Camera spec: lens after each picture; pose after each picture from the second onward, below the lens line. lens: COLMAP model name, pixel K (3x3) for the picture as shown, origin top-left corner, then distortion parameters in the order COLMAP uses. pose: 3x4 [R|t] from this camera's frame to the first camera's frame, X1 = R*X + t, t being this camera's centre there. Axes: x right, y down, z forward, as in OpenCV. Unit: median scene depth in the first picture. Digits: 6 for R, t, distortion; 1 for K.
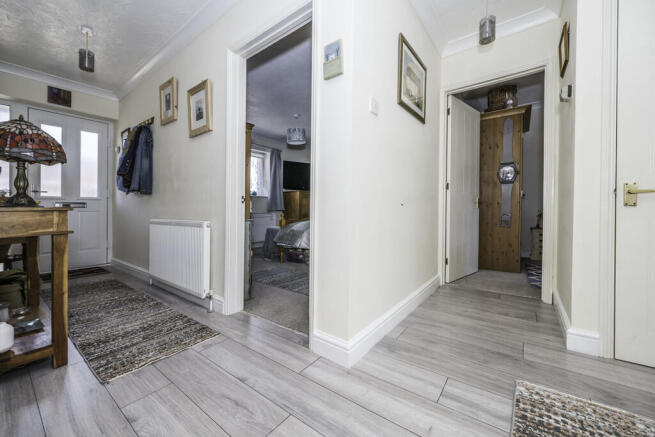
lens RADIAL K [[259.0, 0, 327.9], [0, 259.0, 213.2], [0, 0, 1]] dist [-0.002903, -0.000174]
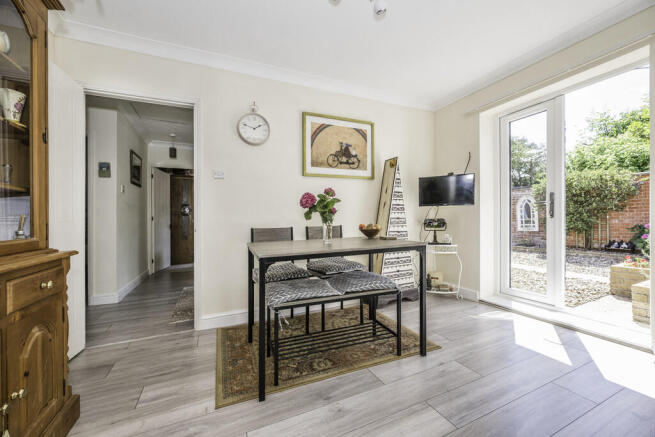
lens RADIAL K [[259.0, 0, 327.5], [0, 259.0, 207.2], [0, 0, 1]] dist [-0.002903, -0.000174]
pose [[0.477063, 0.024831, 0.878518, -0.408466], [0.042191, 0.997801, -0.051114, -0.029267], [-0.877856, 0.061450, 0.474966, -0.703820]]
